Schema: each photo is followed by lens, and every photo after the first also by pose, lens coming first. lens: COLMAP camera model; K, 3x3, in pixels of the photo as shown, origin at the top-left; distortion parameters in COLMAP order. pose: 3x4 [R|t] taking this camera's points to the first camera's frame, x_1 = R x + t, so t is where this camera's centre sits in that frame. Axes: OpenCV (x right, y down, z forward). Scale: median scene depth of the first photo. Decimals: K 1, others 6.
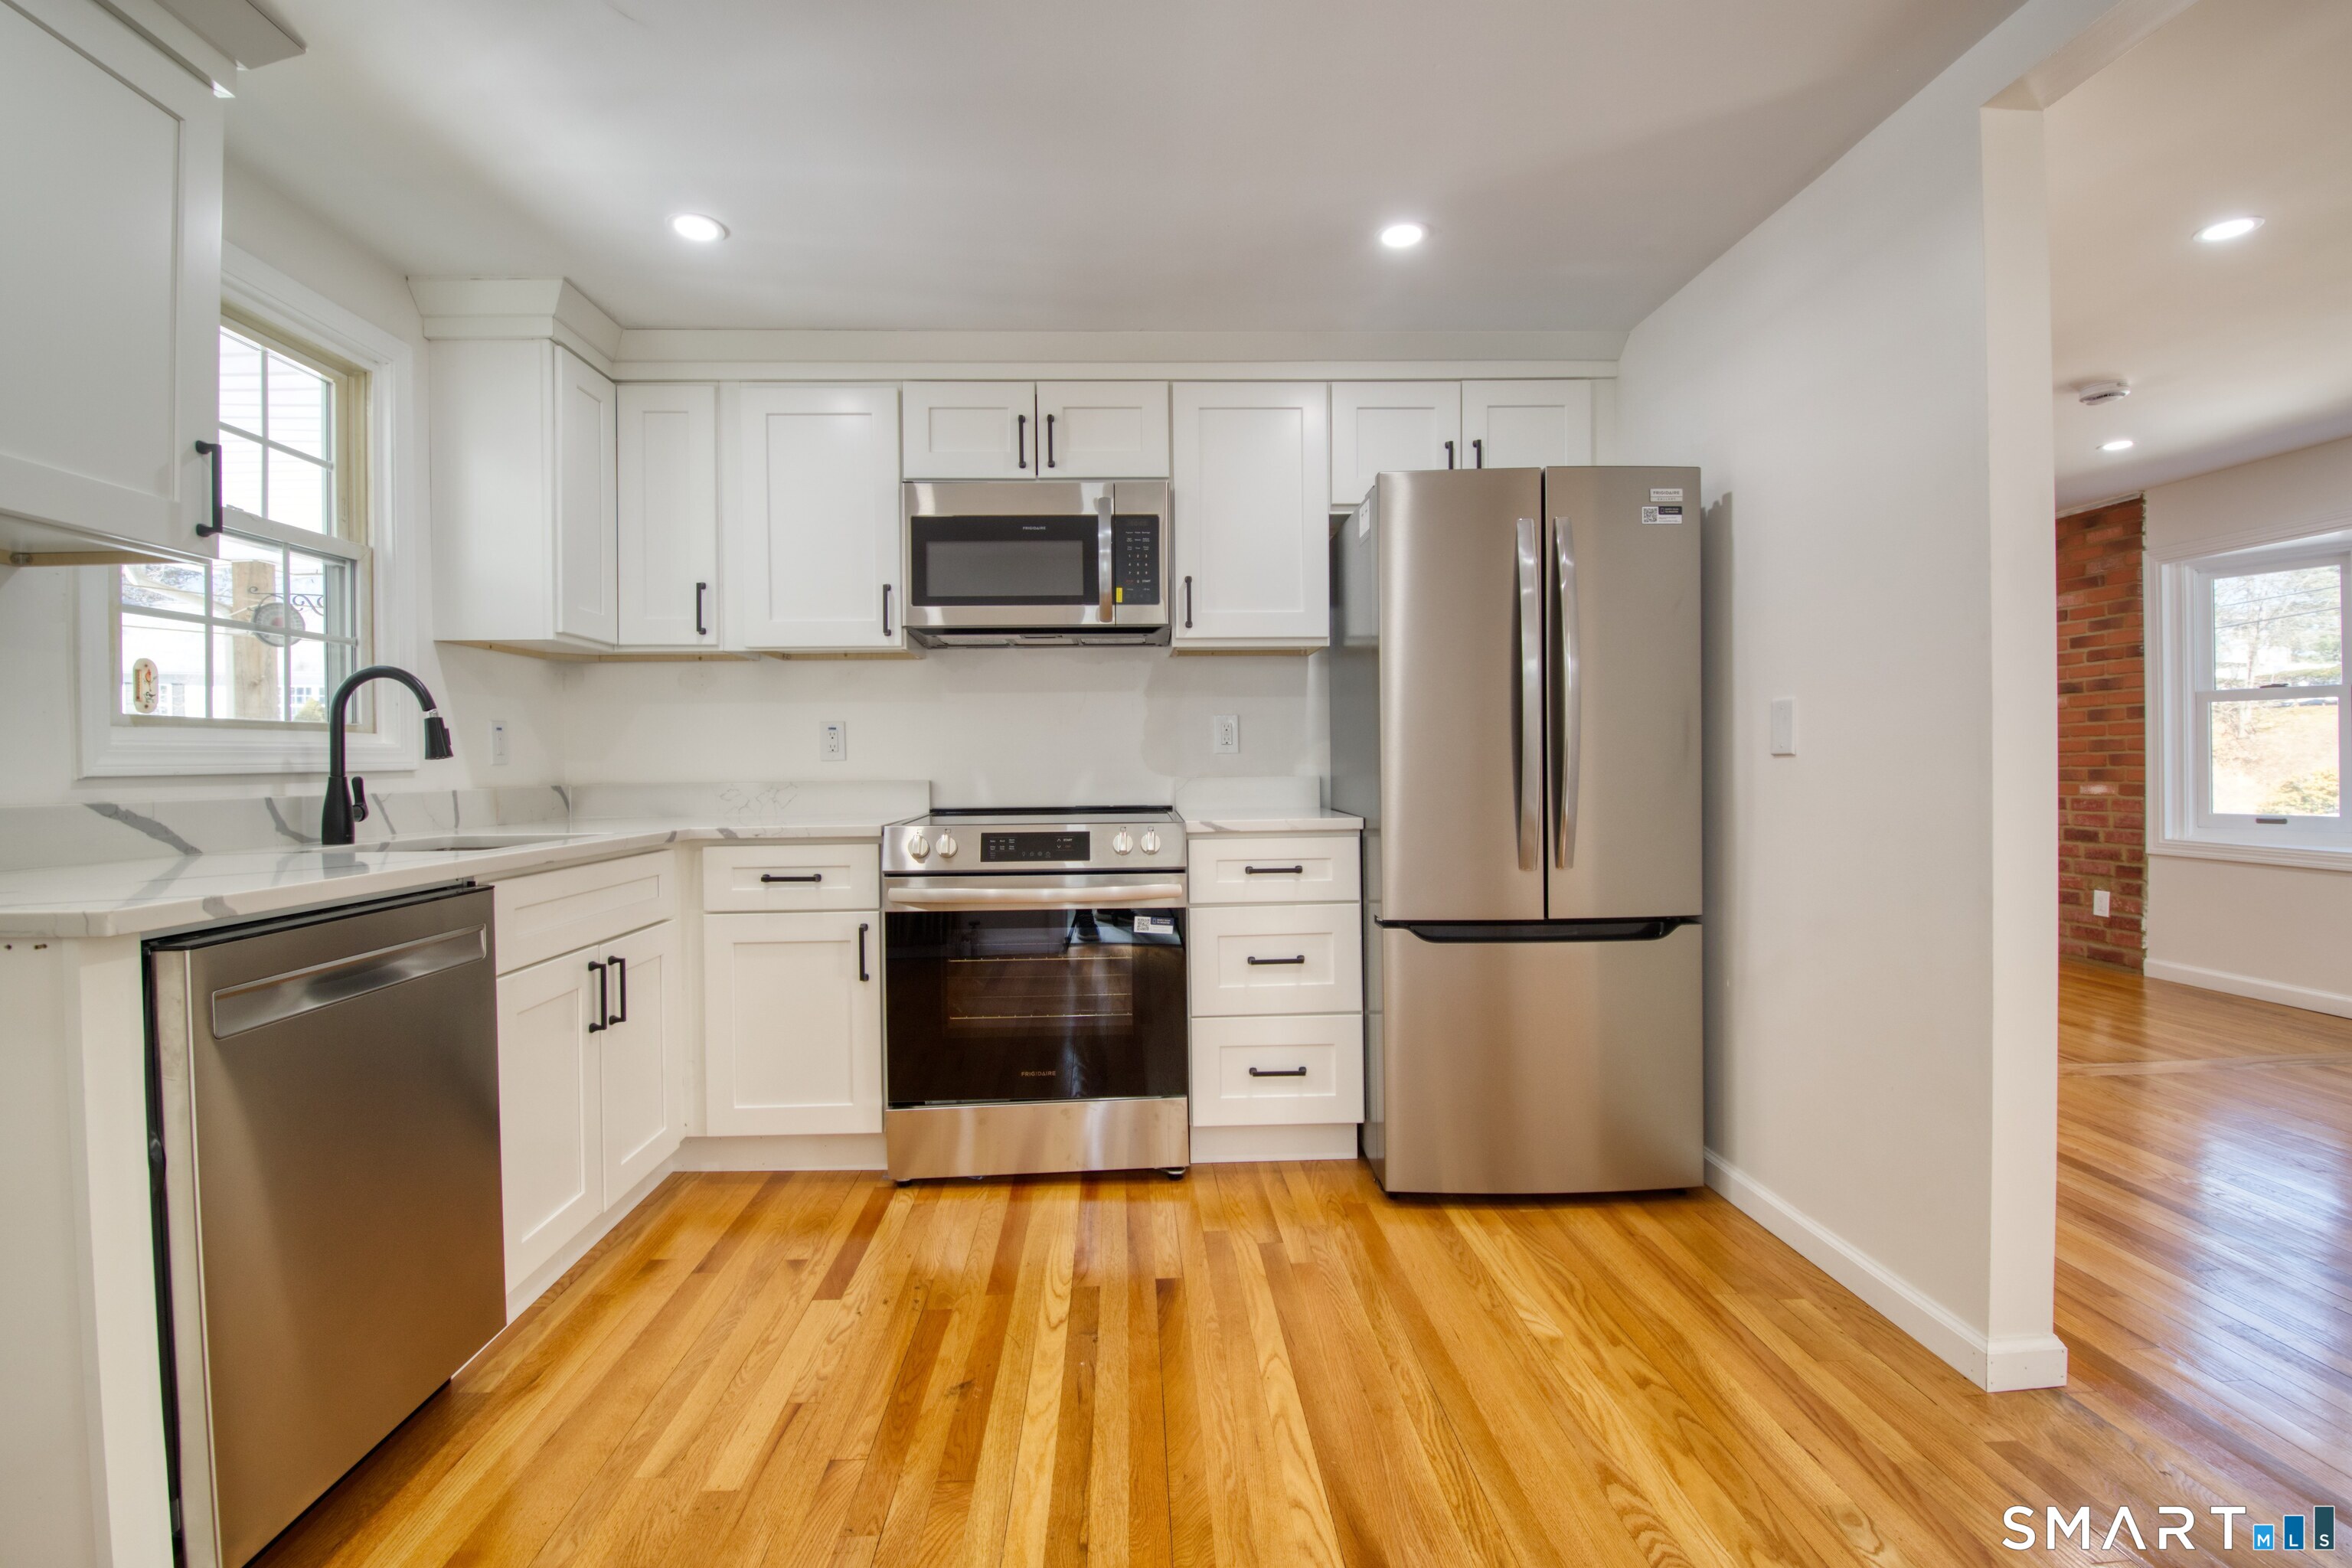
lens RADIAL K [[1038.6, 0, 1151.8], [0, 1038.6, 773.3], [0, 0, 1]] dist [0.004275, -0.011304]
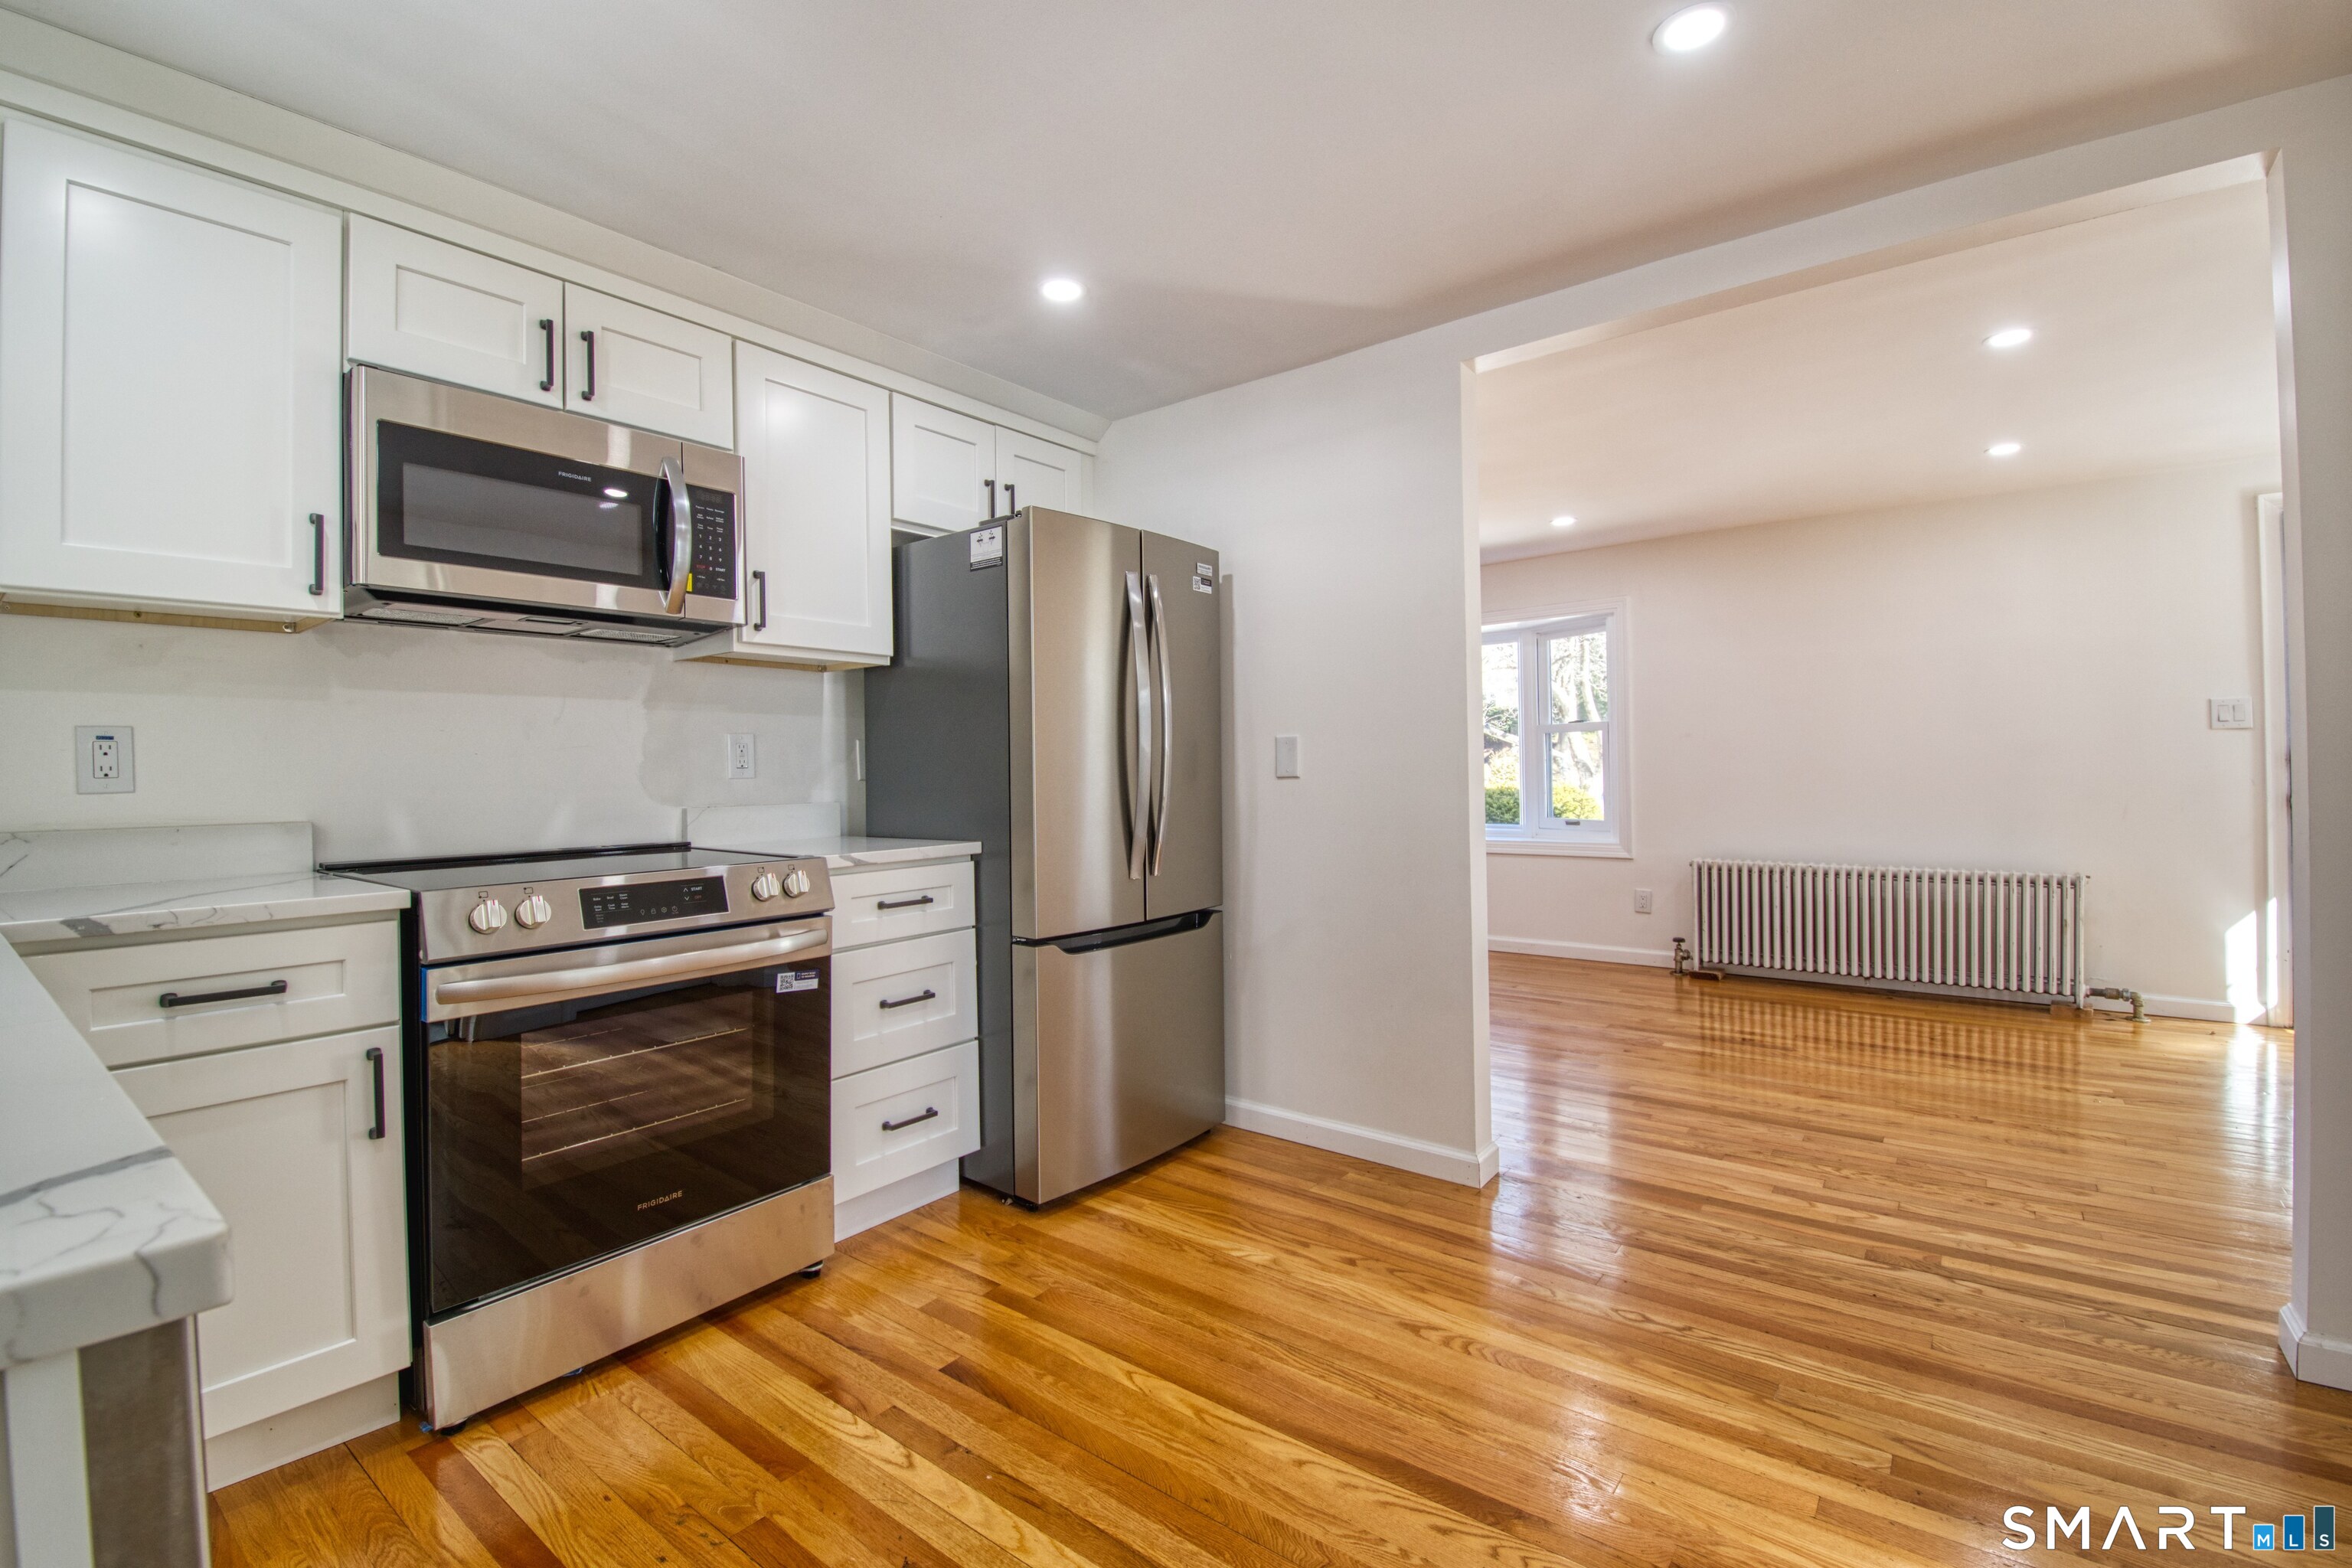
lens RADIAL K [[1038.6, 0, 1169.7], [0, 1038.6, 773.7], [0, 0, 1]] dist [0.004275, -0.011304]
pose [[0.644417, 0.000620, 0.764674, -0.442160], [0.017262, 0.999733, -0.015358, -0.004202], [-0.764480, 0.023096, 0.644234, 0.215117]]
